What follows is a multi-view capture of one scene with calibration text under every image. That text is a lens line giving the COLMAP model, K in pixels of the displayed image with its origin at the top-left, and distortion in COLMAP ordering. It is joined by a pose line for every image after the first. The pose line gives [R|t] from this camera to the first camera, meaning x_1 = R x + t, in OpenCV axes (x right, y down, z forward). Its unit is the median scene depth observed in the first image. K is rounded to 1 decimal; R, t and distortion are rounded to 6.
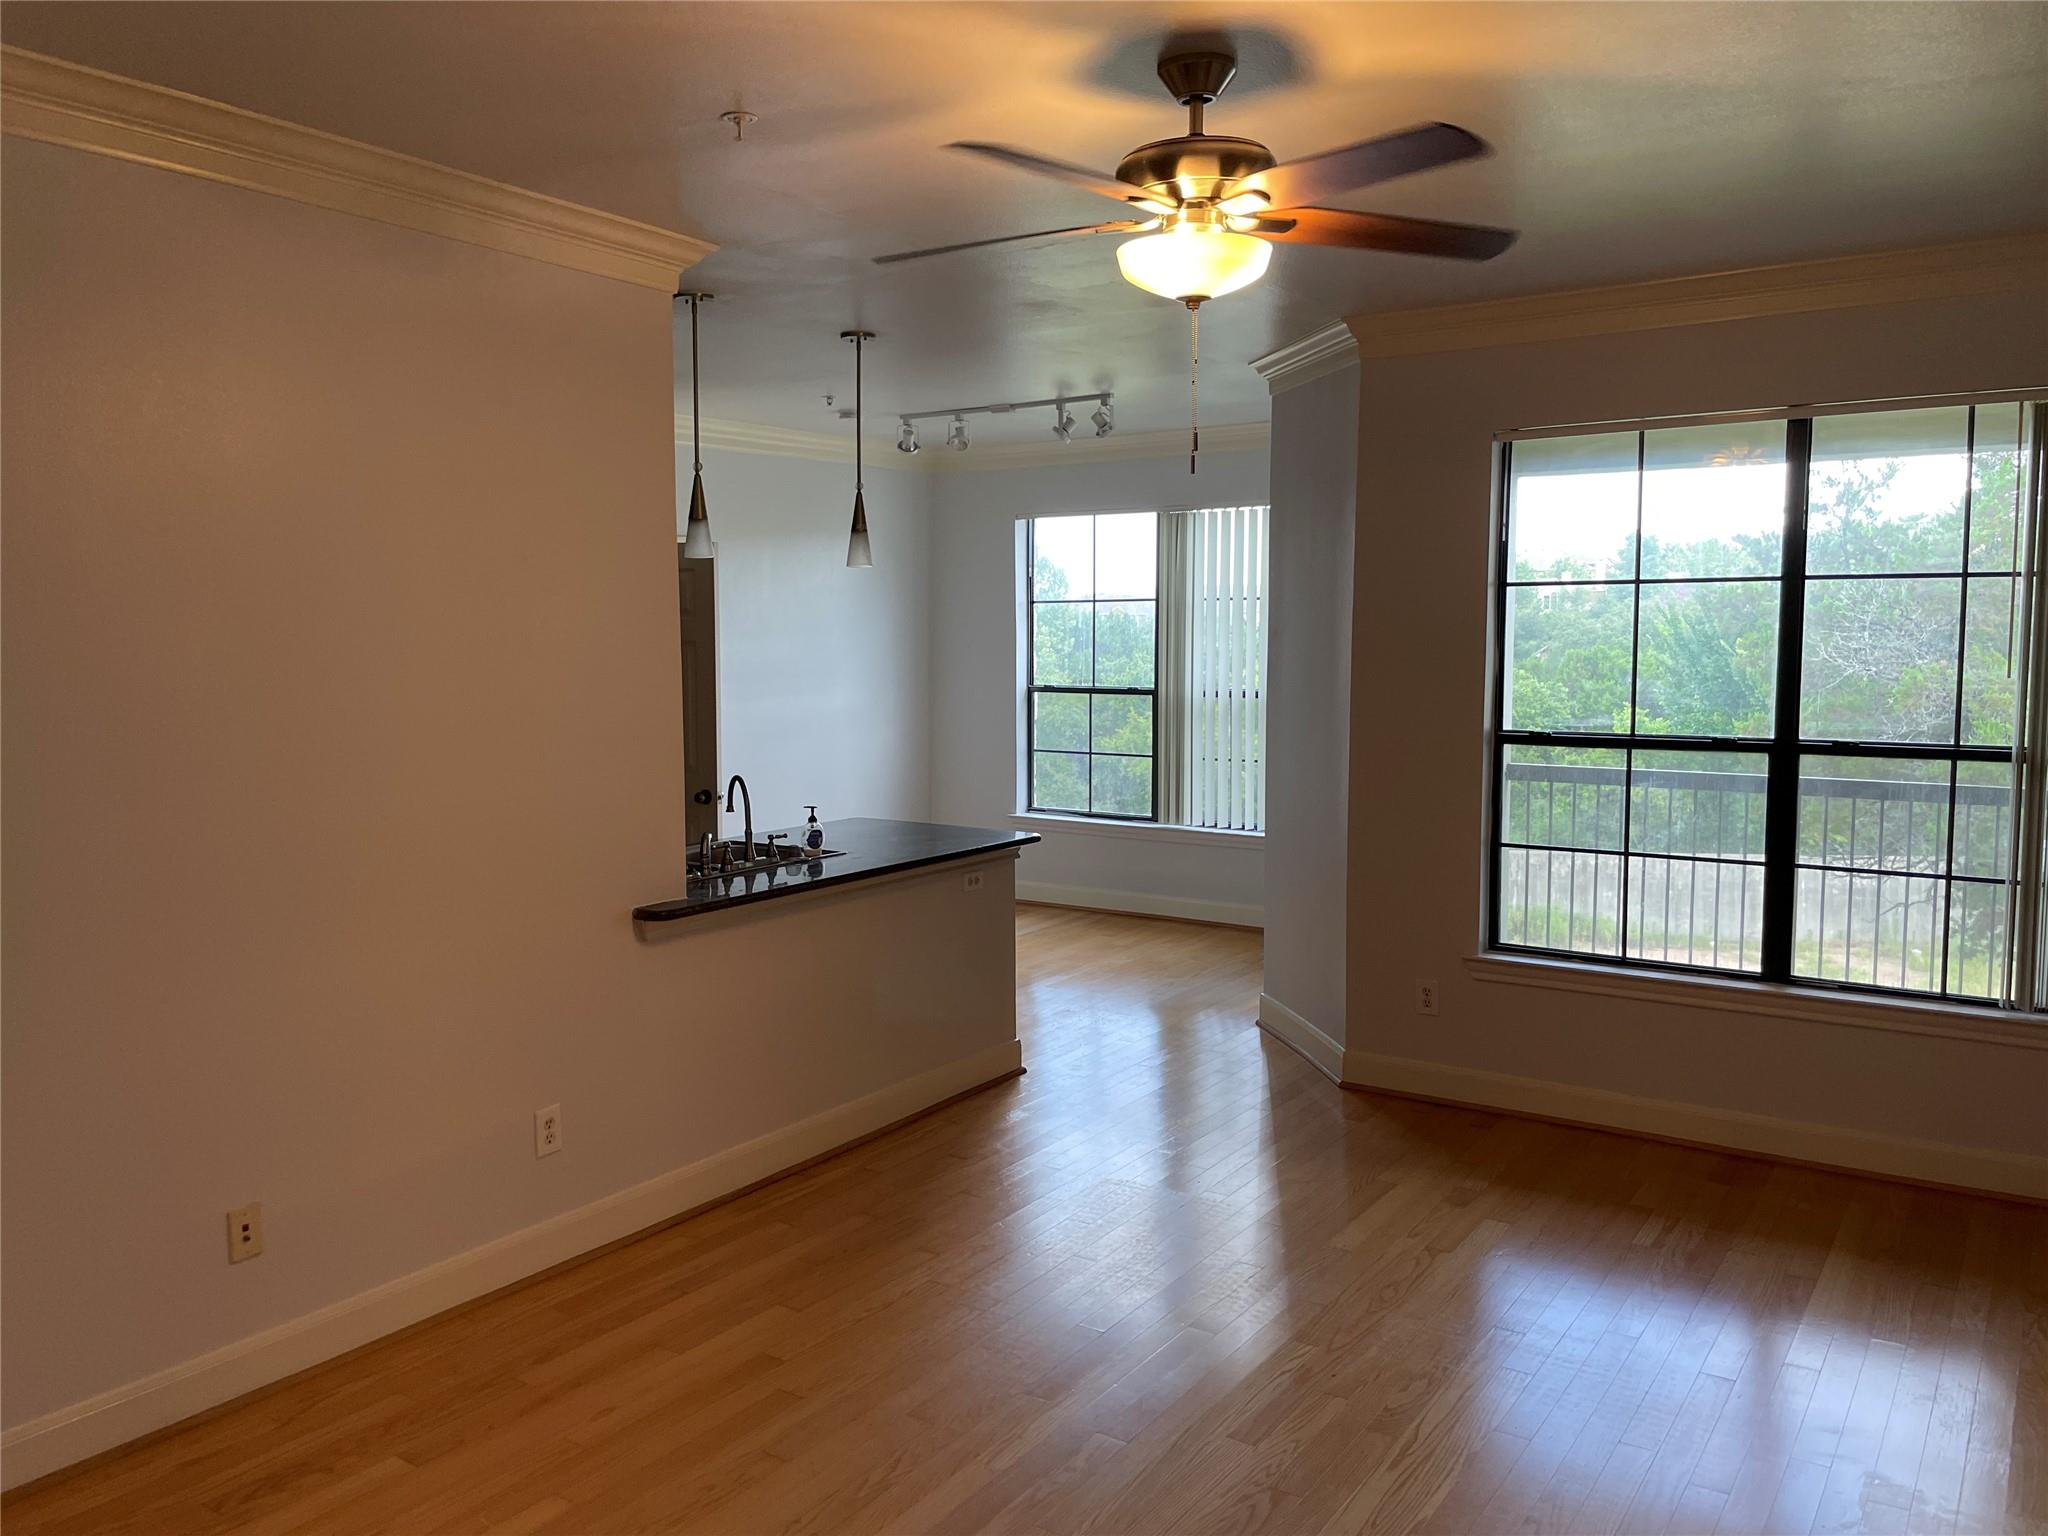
lens RADIAL K [[1572.9, 0, 1032.0], [0, 1572.9, 765.2], [0, 0, 1]] dist [0.028034, -0.026276]
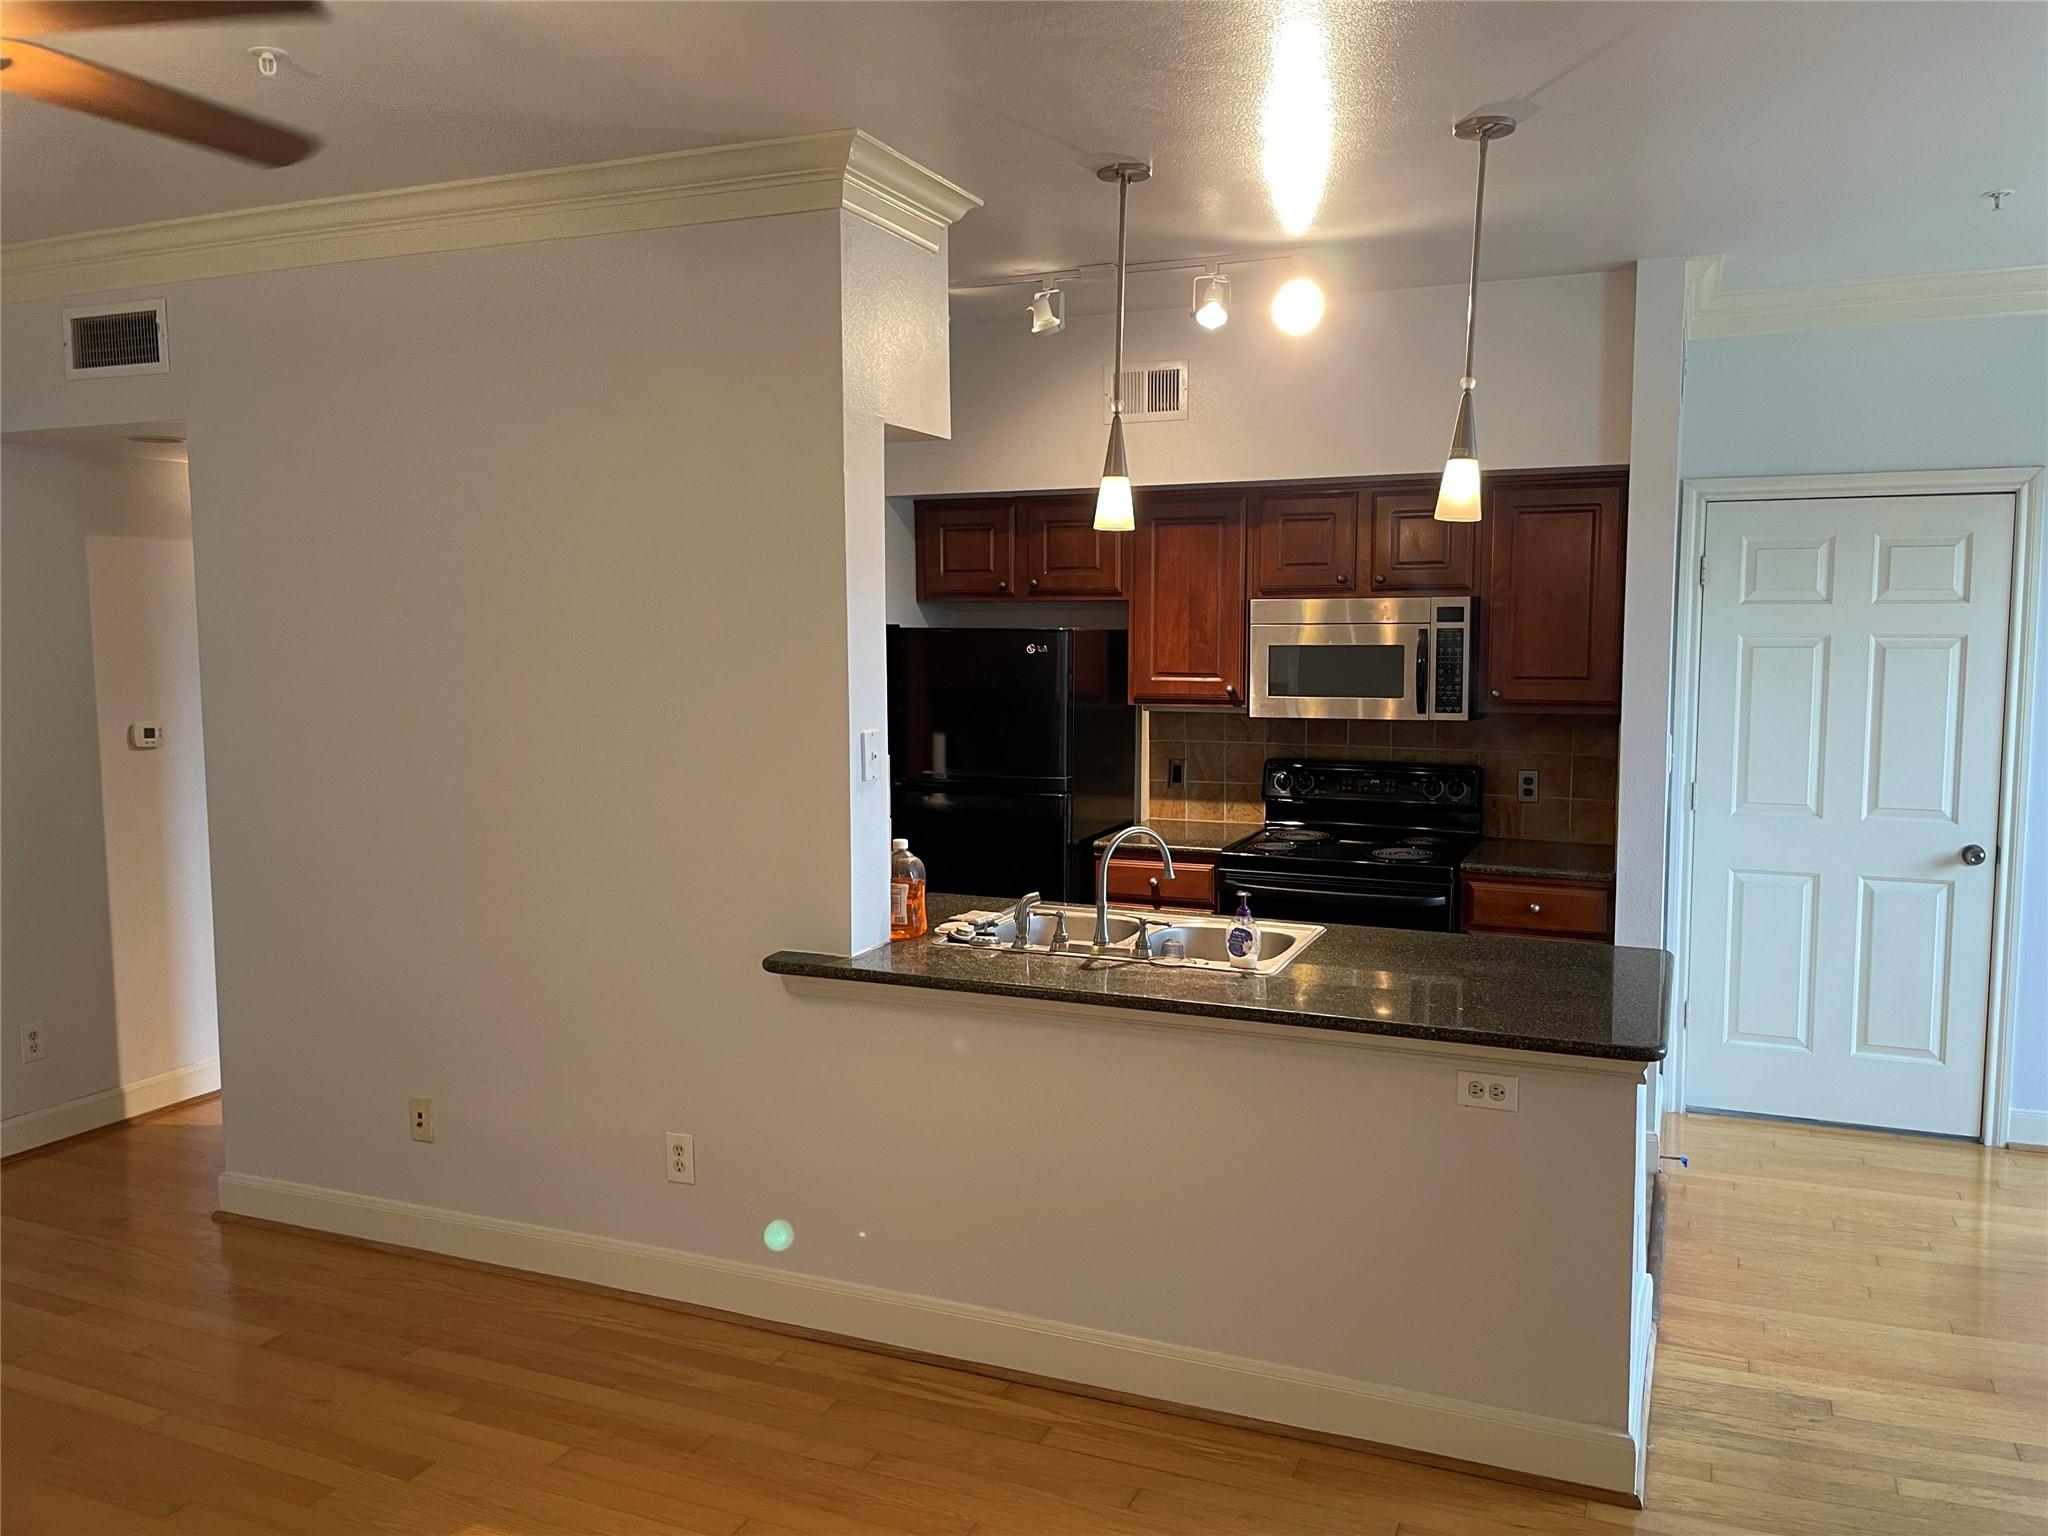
lens RADIAL K [[1572.9, 0, 1017.6], [0, 1572.9, 759.0], [0, 0, 1]] dist [0.028034, -0.026276]
pose [[0.185269, 0.093286, -0.978250, 0.498420], [-0.084529, 0.993307, 0.078713, -0.076185], [0.979046, 0.068108, 0.191914, 0.791903]]
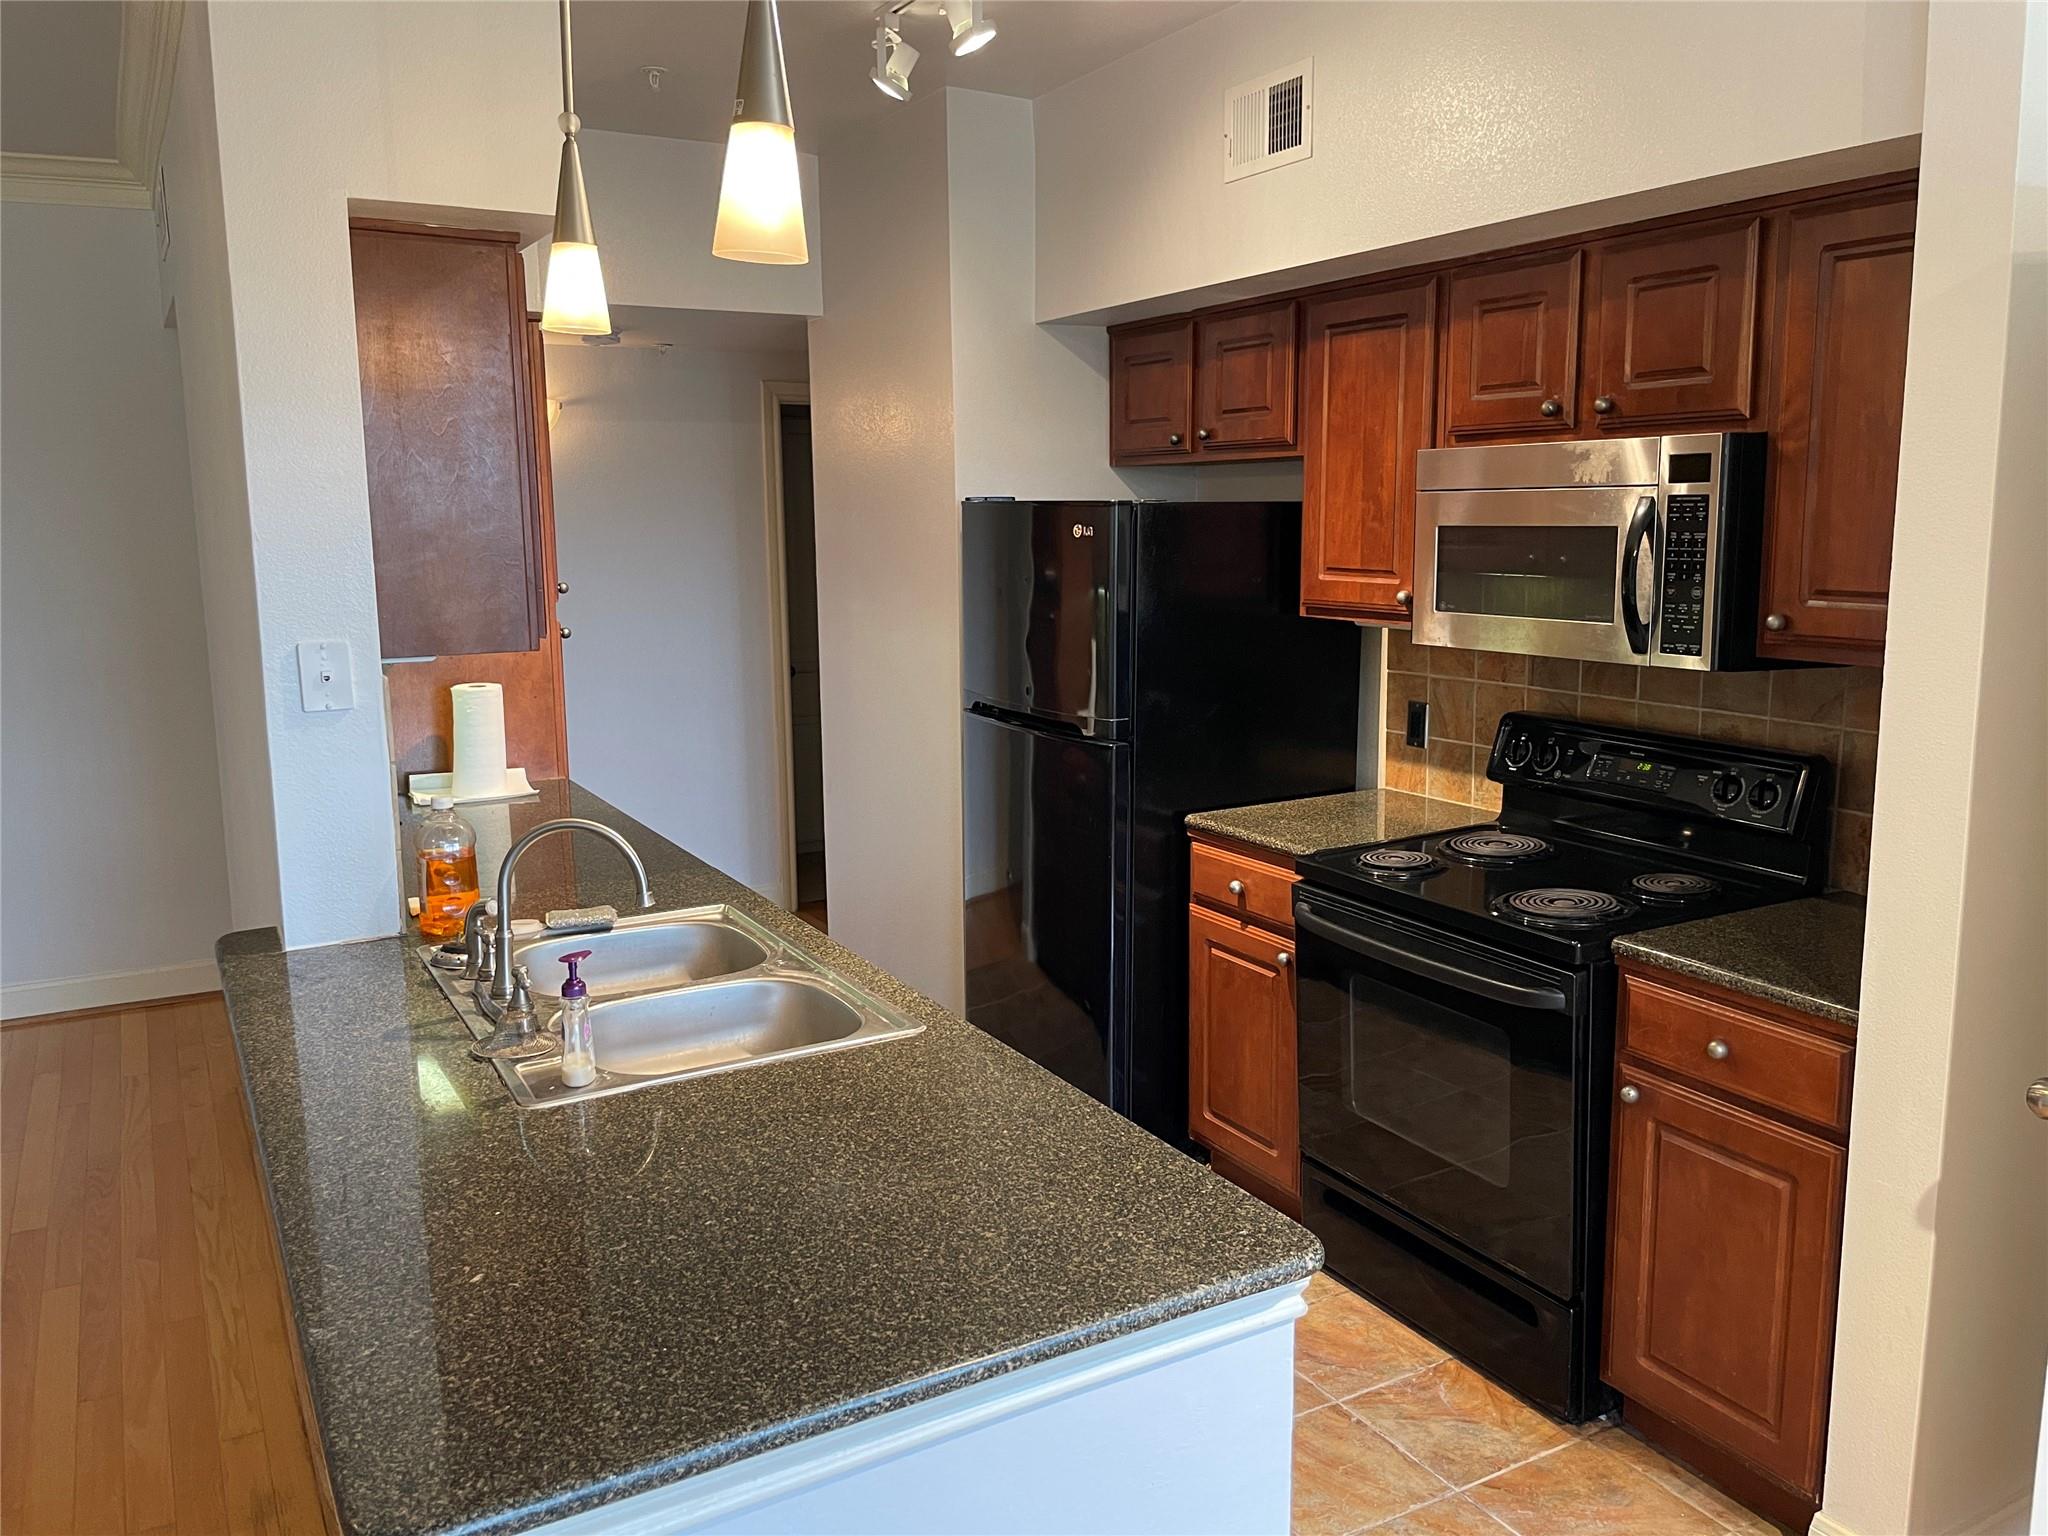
lens RADIAL K [[1572.9, 0, 1025.1], [0, 1572.9, 759.9], [0, 0, 1]] dist [0.028034, -0.026276]
pose [[-0.446496, 0.153641, -0.881497, 0.291128], [-0.067199, 0.976608, 0.204256, -0.095603], [0.892259, 0.150435, -0.425727, 1.081036]]
